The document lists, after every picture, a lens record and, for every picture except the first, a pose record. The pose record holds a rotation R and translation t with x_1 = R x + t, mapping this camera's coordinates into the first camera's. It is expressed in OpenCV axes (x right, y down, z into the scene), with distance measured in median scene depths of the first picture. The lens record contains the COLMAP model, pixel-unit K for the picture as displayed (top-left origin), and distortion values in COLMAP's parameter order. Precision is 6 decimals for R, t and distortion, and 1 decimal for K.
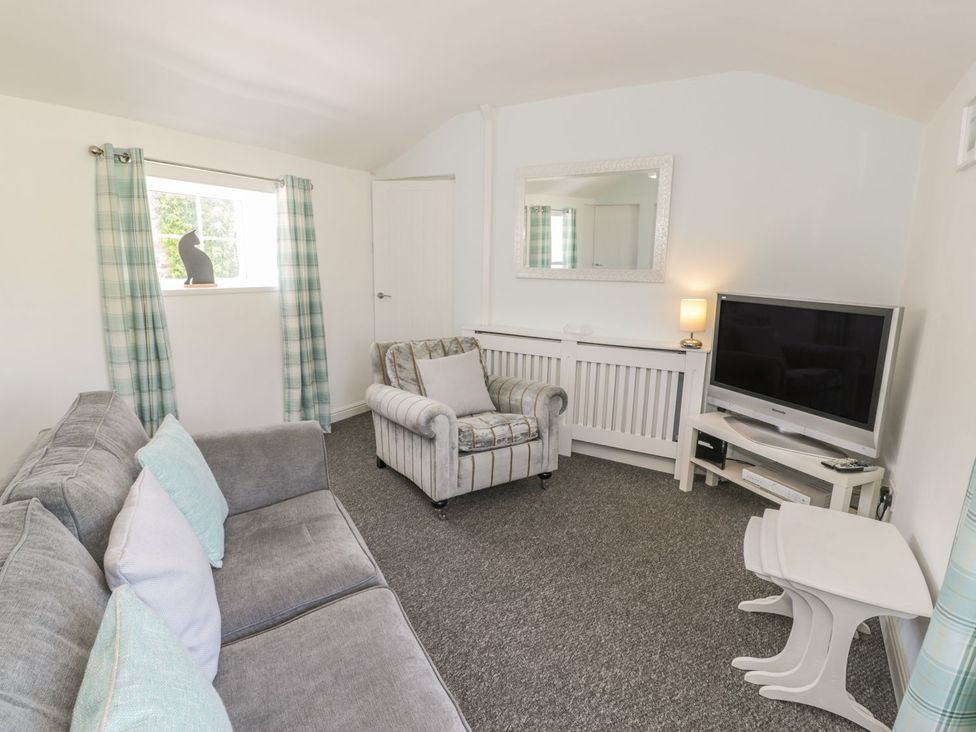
lens RADIAL K [[505.9, 0, 486.8], [0, 505.9, 363.6], [0, 0, 1]] dist [0.001428, -0.015010]
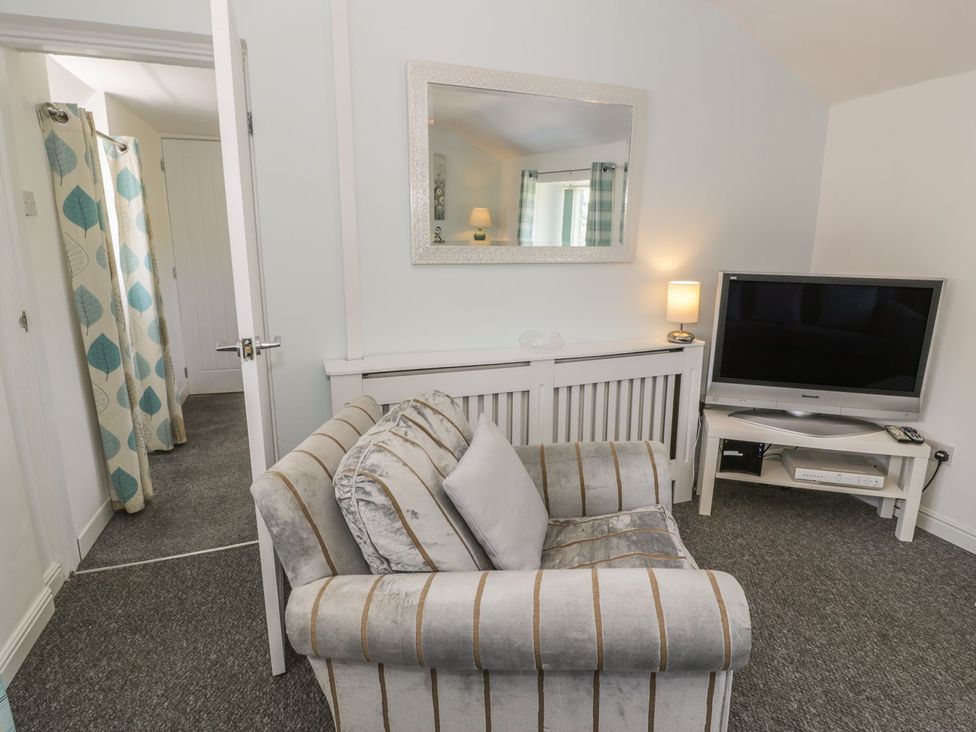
lens RADIAL K [[505.9, 0, 486.8], [0, 505.9, 363.6], [0, 0, 1]] dist [0.001428, -0.015010]
pose [[0.617225, -0.197243, 0.761661, -0.411883], [0.157025, 0.979472, 0.126400, -0.149919], [-0.770958, 0.041583, 0.635527, 0.733456]]
